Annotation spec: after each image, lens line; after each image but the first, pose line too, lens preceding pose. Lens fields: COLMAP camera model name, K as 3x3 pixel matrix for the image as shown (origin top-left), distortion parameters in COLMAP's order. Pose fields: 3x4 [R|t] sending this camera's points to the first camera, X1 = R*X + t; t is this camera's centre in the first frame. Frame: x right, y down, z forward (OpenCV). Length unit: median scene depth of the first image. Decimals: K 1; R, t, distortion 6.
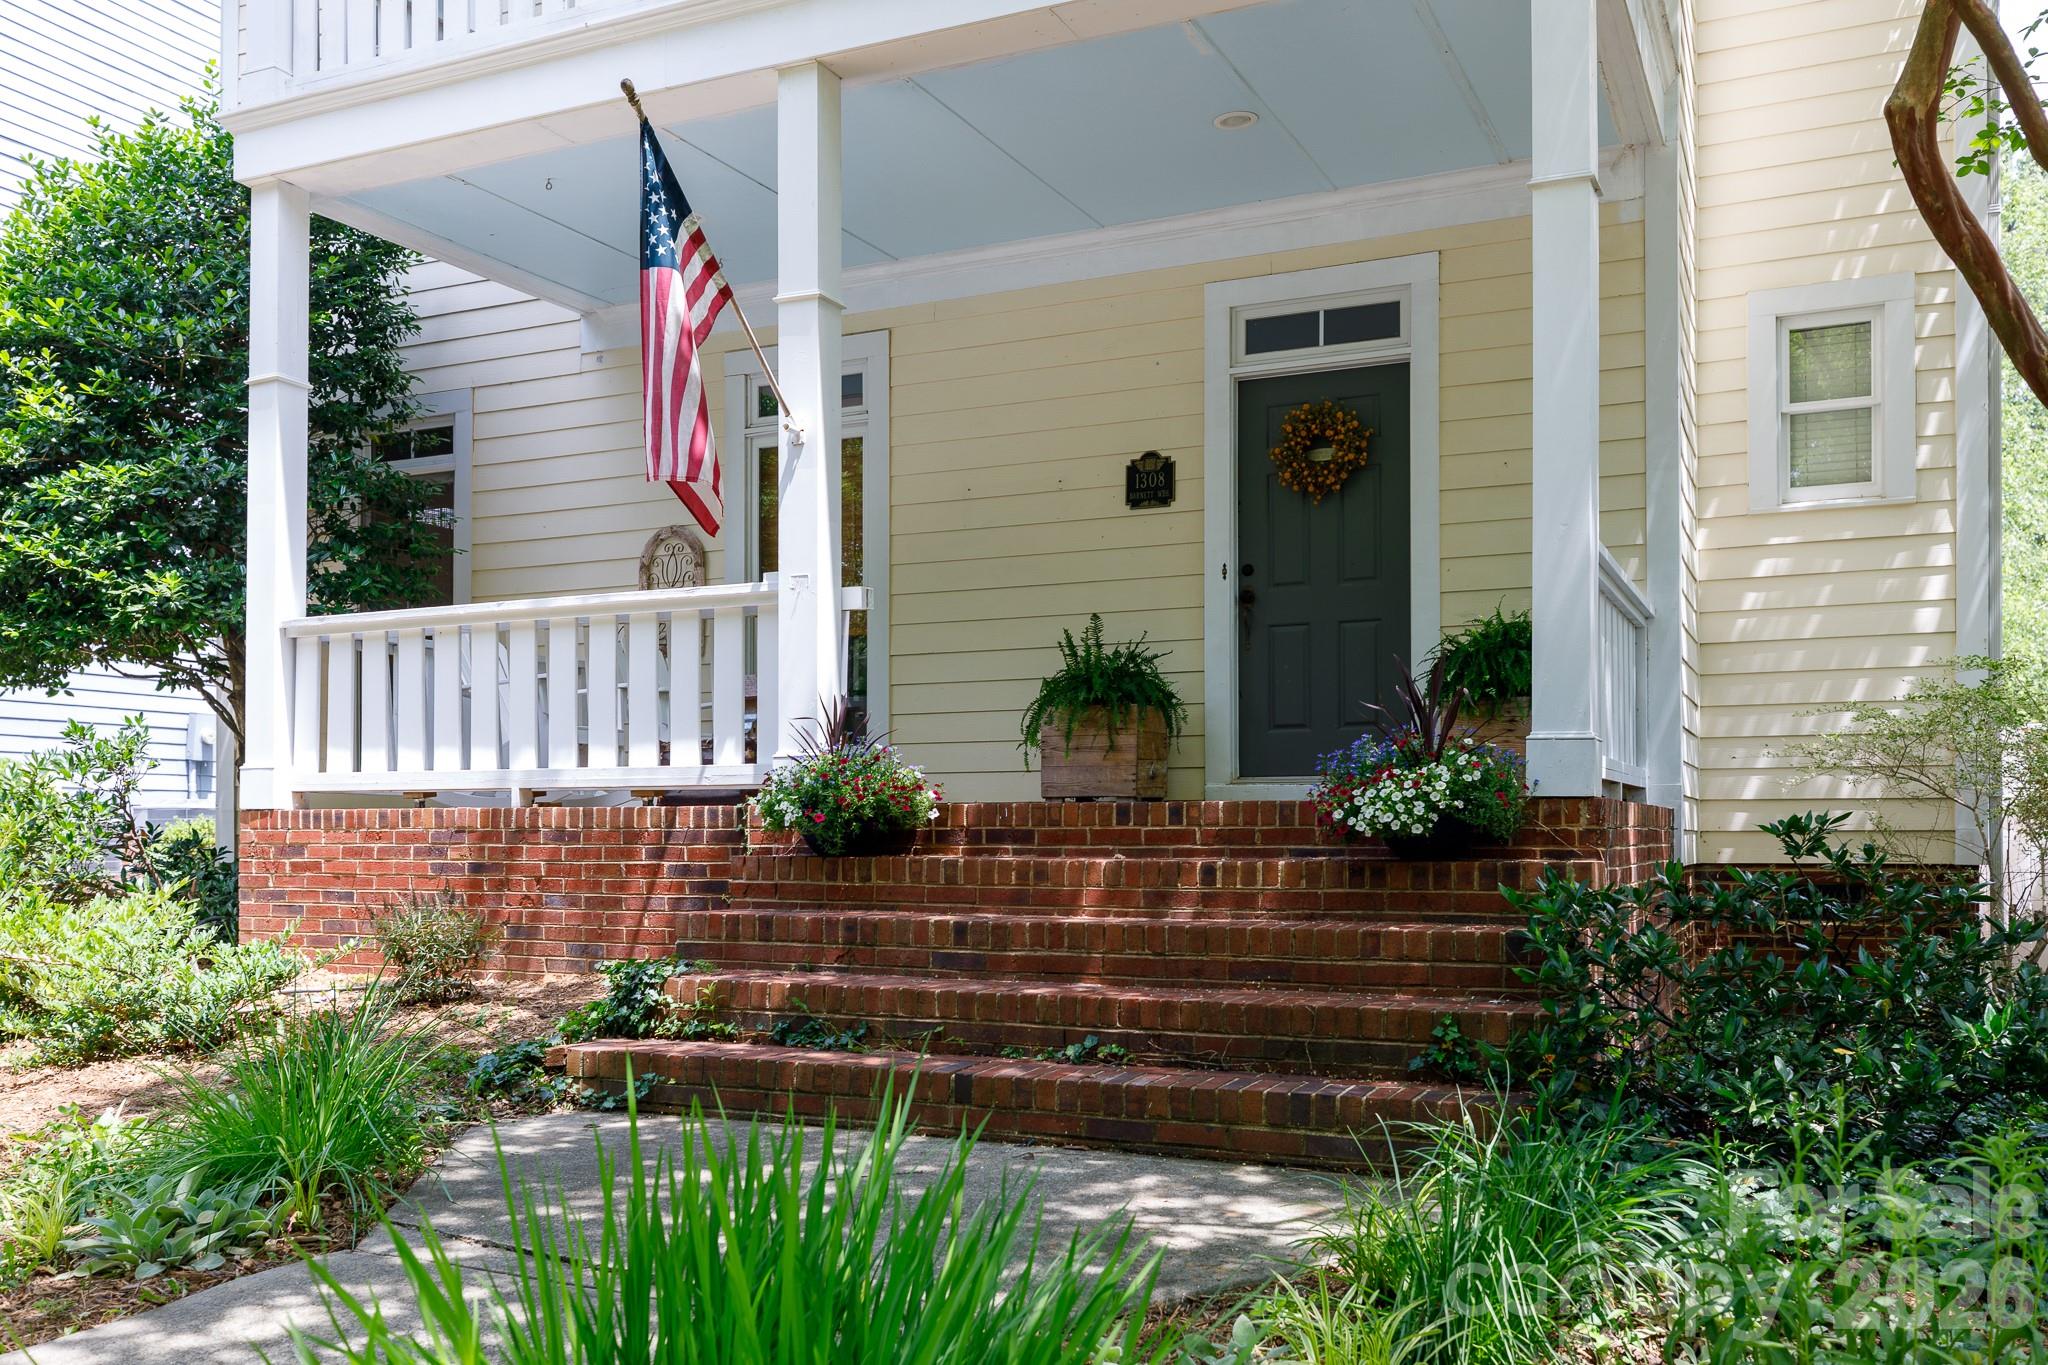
lens RADIAL K [[1769.6, 0, 1024.0], [0, 1769.6, 682.5], [0, 0, 1]] dist [-0.001001, -0.000557]
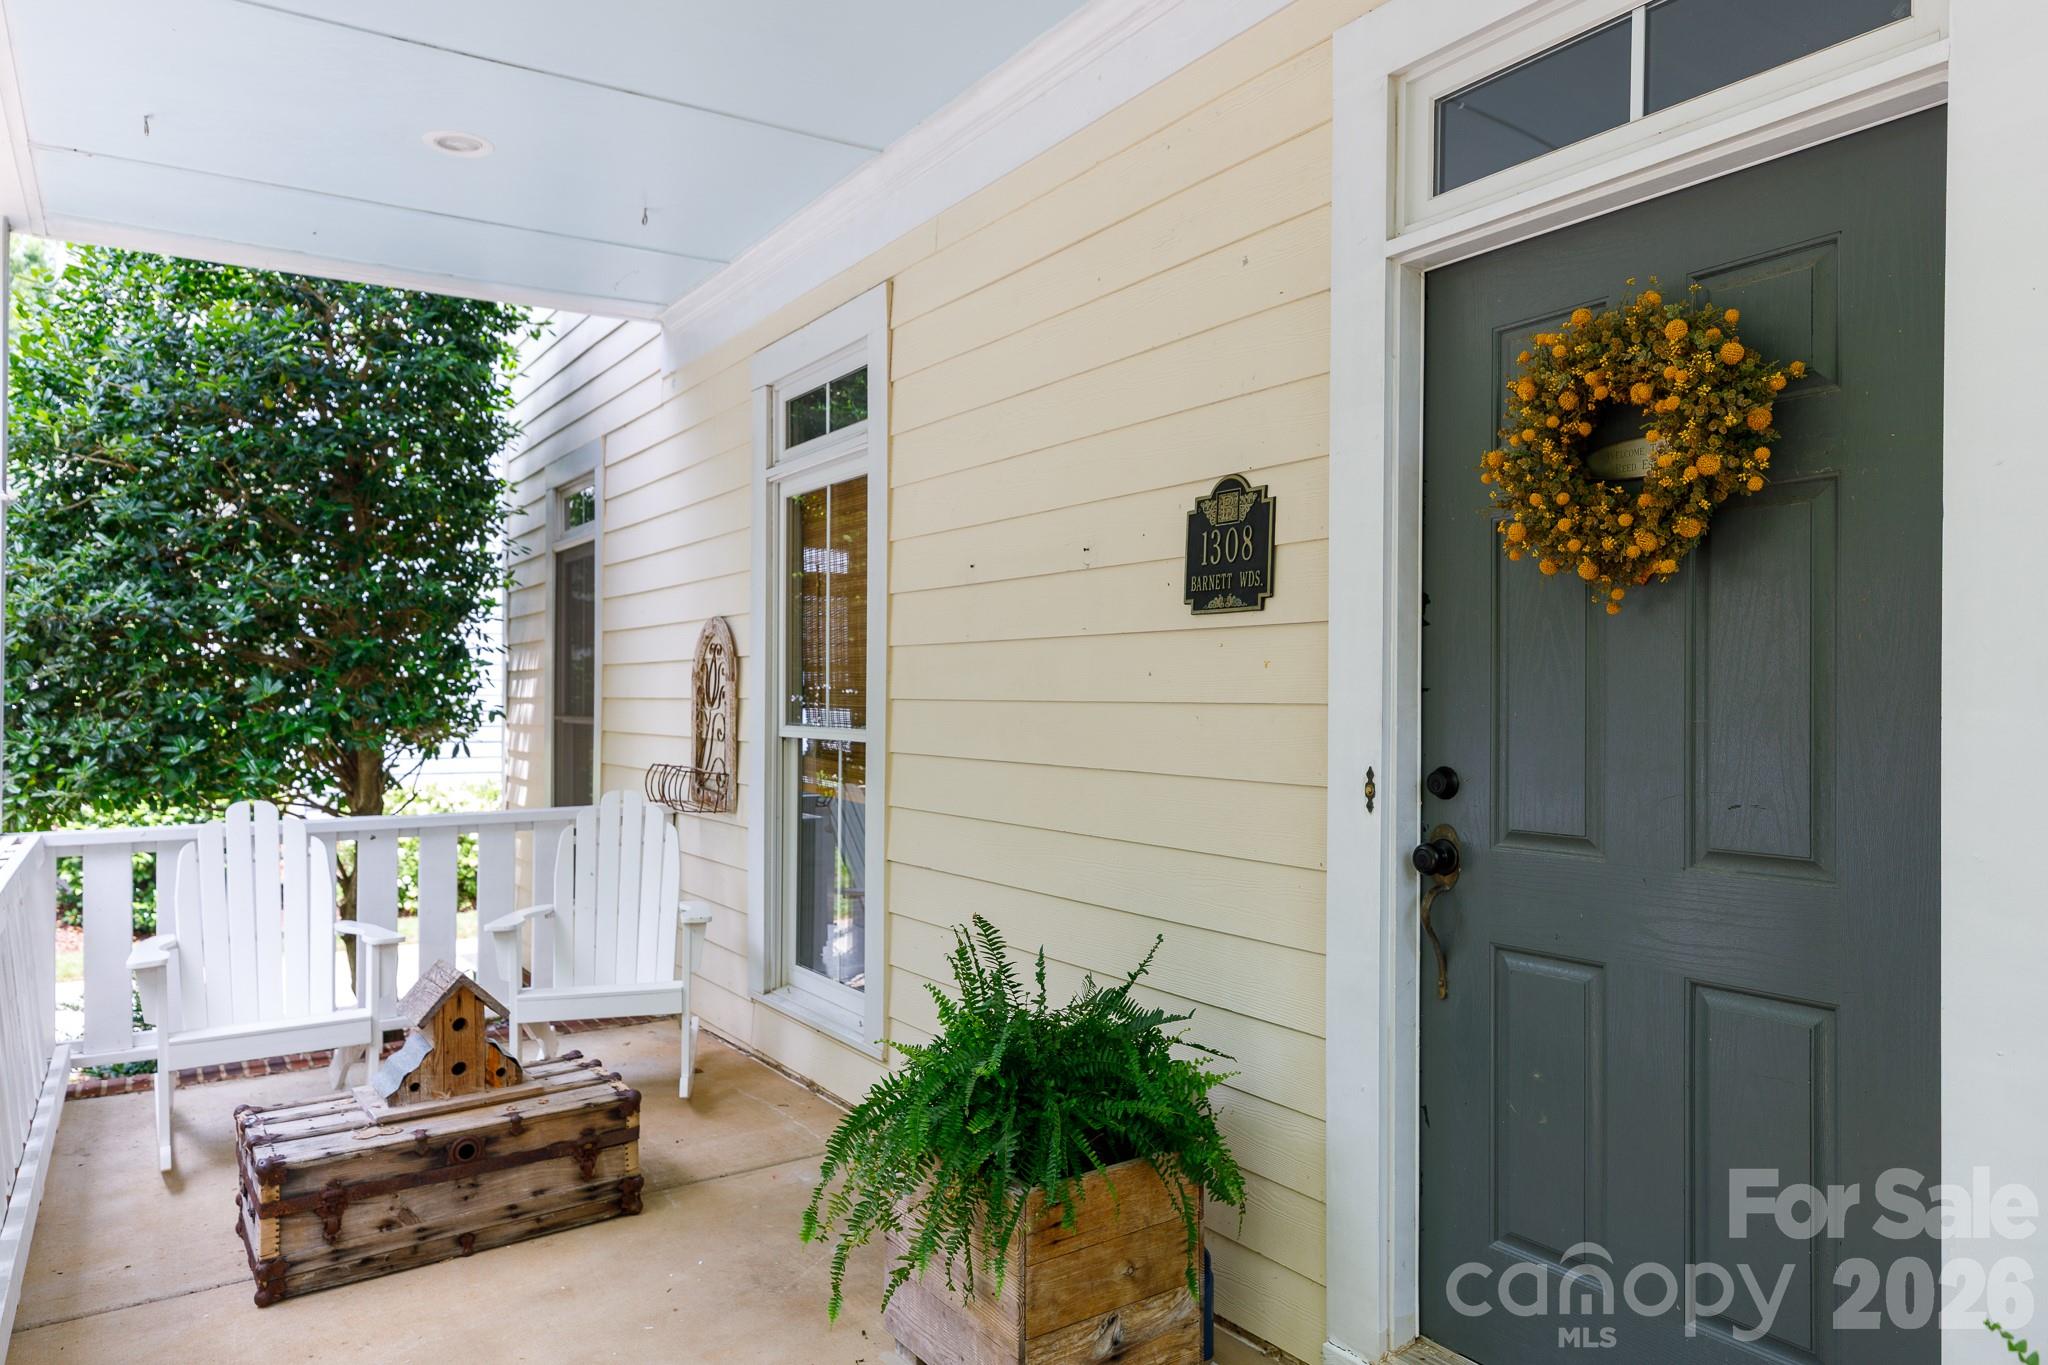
lens RADIAL K [[1295.5, 0, 1024.0], [0, 1295.5, 682.5], [0, 0, 1]] dist [-0.001708, 0.000268]
pose [[0.859342, 0.003284, -0.511391, 0.189700], [0.032502, 0.997607, 0.061023, -0.103814], [0.510367, -0.069061, 0.857179, 0.720081]]
